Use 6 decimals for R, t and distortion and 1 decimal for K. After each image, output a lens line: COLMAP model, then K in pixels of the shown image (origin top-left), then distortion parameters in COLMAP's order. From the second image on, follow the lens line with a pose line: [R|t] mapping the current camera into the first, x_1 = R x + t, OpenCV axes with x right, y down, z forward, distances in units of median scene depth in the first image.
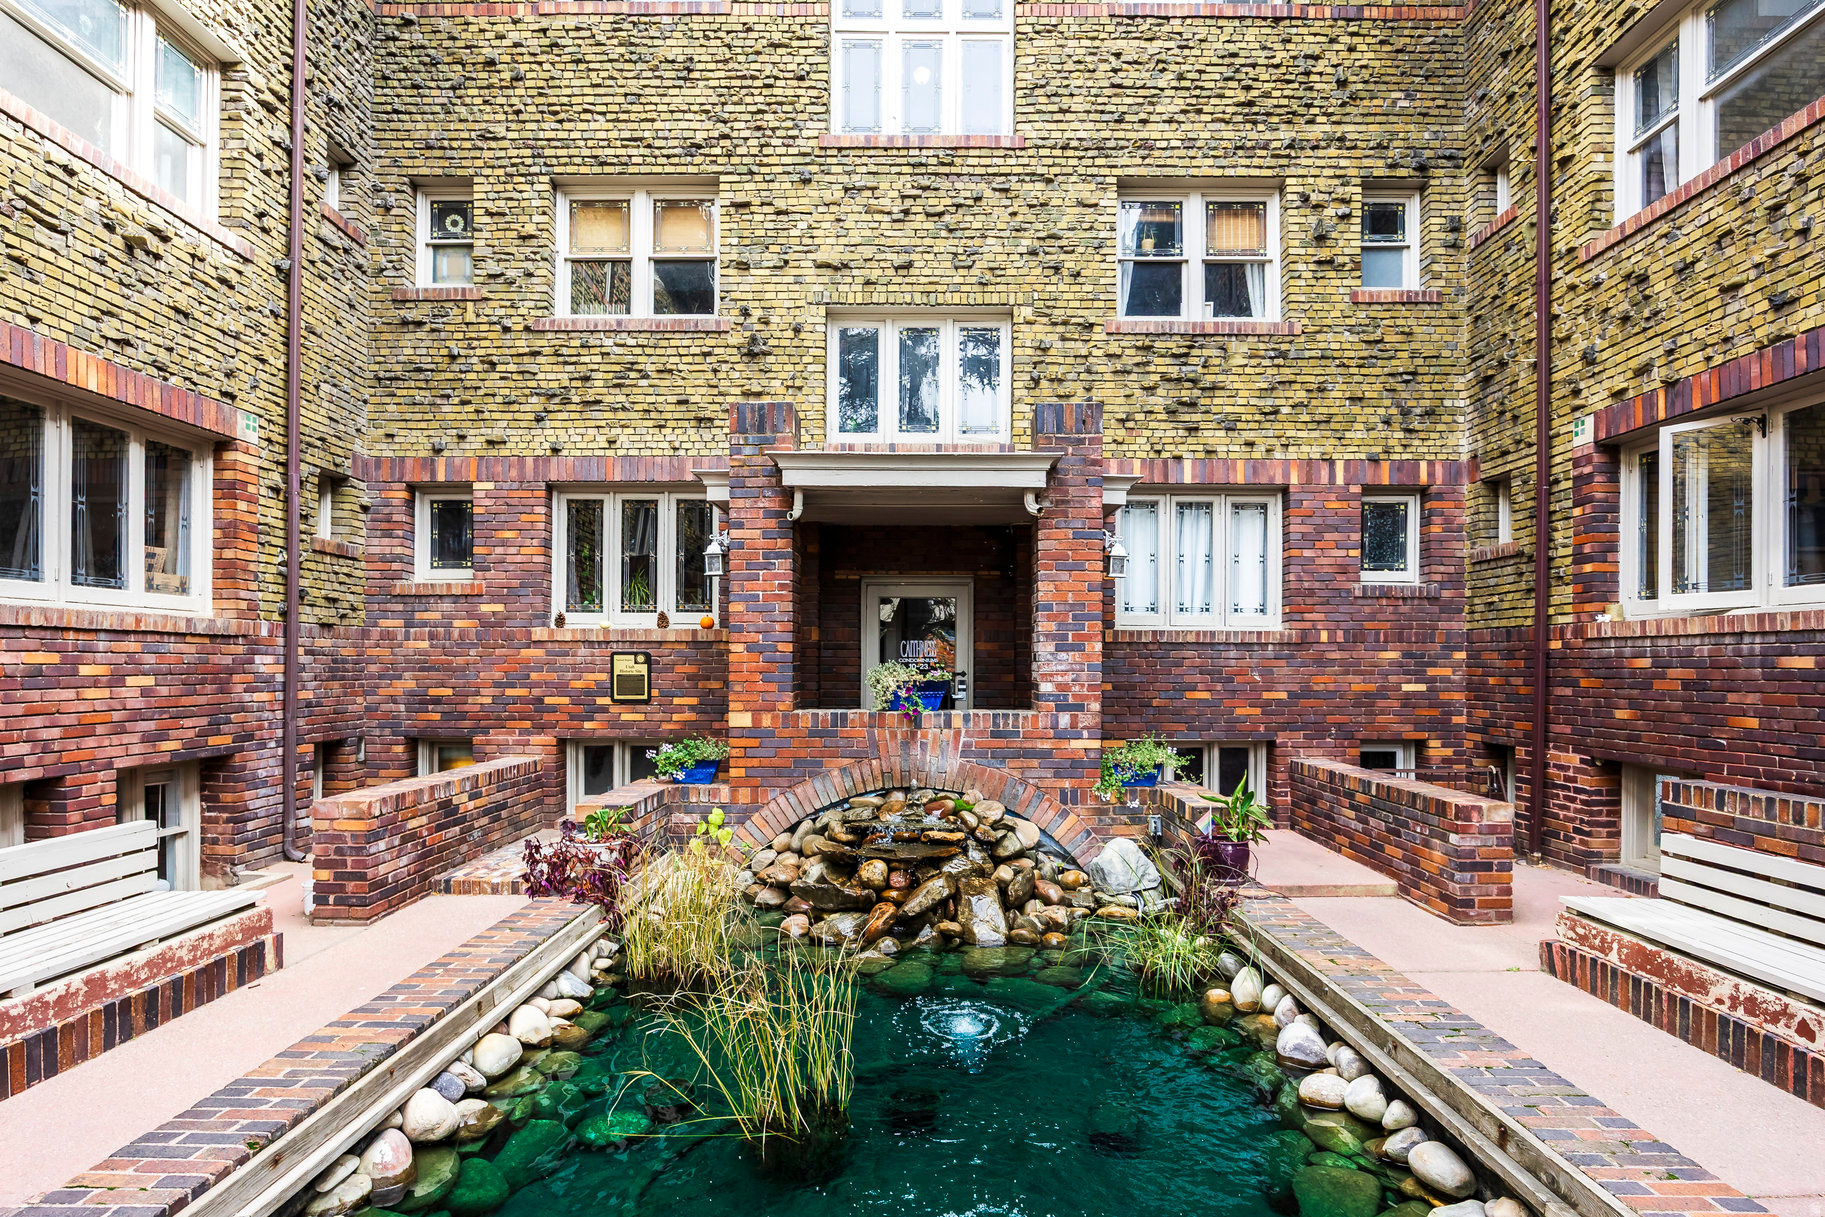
lens RADIAL K [[943.9, 0, 915.7], [0, 943.9, 666.8], [0, 0, 1]] dist [-0.011140, 0.000563]
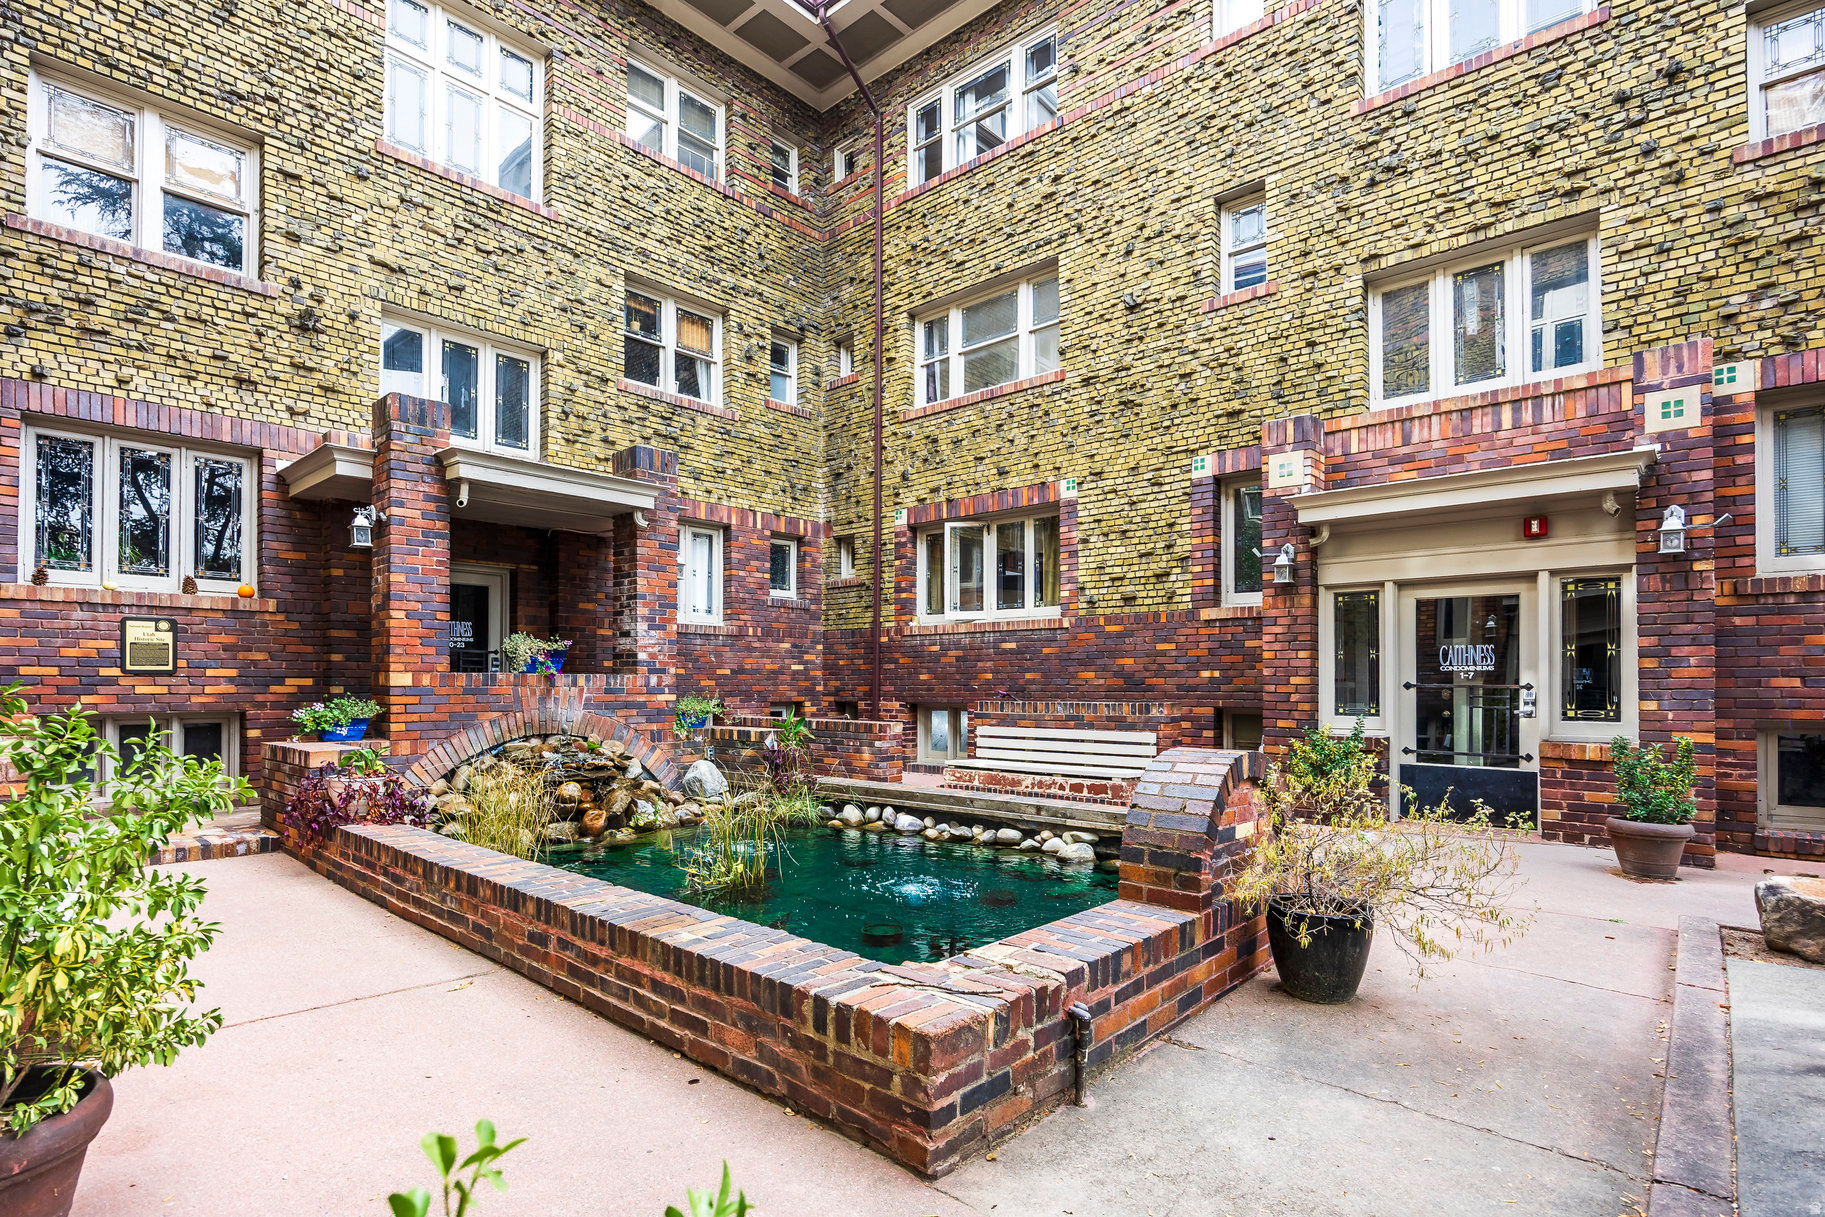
lens RADIAL K [[903.0, 0, 910.1], [0, 903.0, 675.8], [0, 0, 1]] dist [-0.003300, -0.000486]
pose [[0.670321, 0.002374, 0.742067, -0.452132], [0.004610, 0.999962, -0.007363, 0.049414], [-0.742057, 0.008356, 0.670285, -0.121446]]
